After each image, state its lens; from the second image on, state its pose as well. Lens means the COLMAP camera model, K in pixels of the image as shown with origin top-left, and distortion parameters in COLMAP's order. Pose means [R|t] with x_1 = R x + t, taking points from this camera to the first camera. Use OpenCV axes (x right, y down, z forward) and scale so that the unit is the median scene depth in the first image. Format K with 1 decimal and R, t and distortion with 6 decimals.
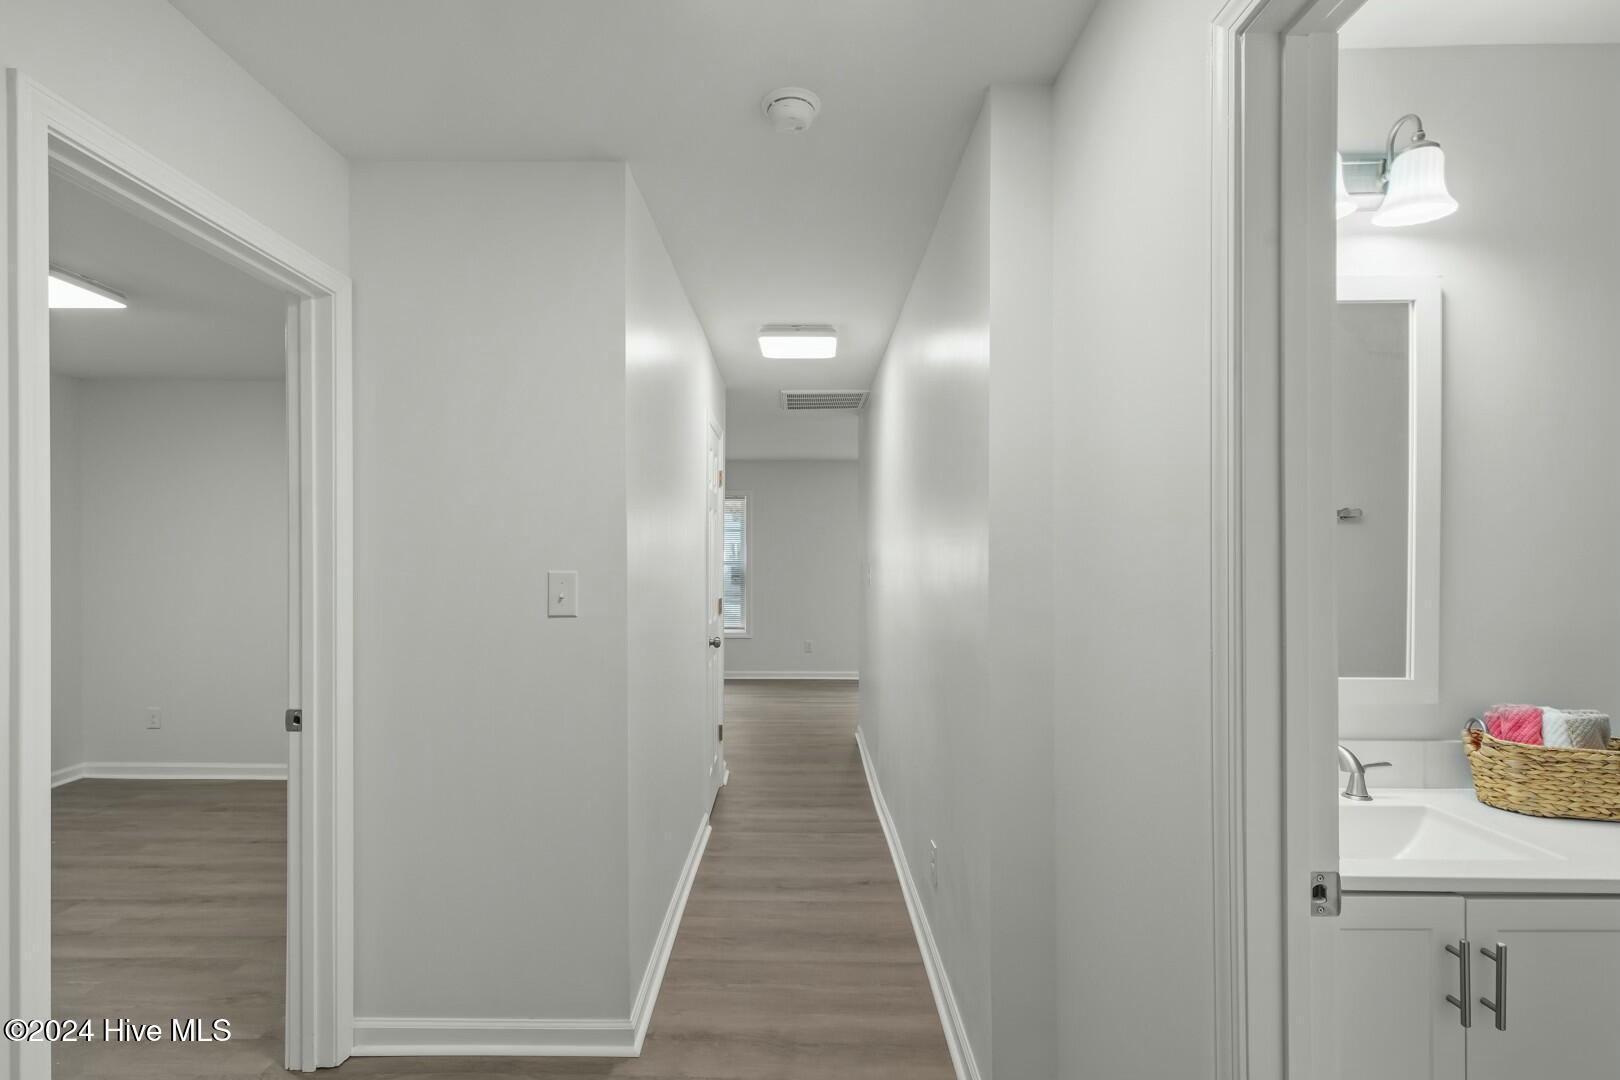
lens RADIAL K [[763.4, 0, 809.7], [0, 763.4, 566.0], [0, 0, 1]] dist [0.000990, 0.000081]
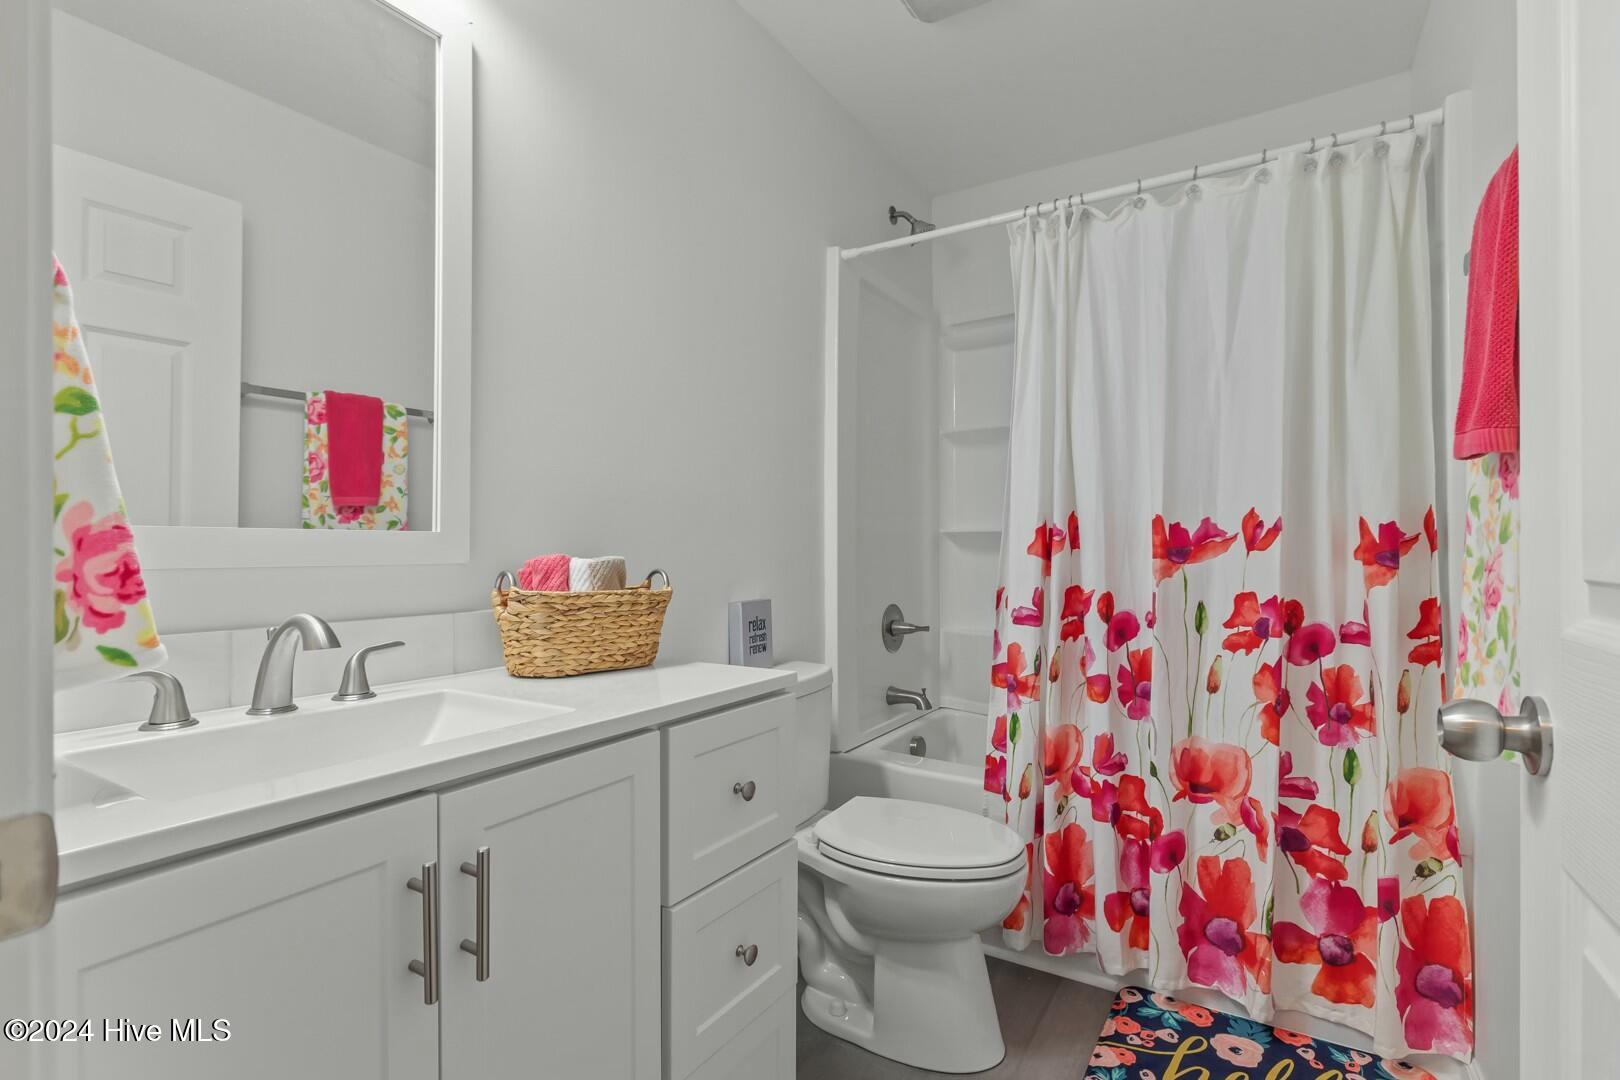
lens RADIAL K [[763.4, 0, 811.4], [0, 763.4, 544.3], [0, 0, 1]] dist [0.000990, 0.000081]
pose [[0.534967, -0.002373, 0.844869, 0.393733], [0.004870, 0.999988, -0.000275, 0.184466], [-0.844859, 0.004262, 0.534973, 0.321689]]
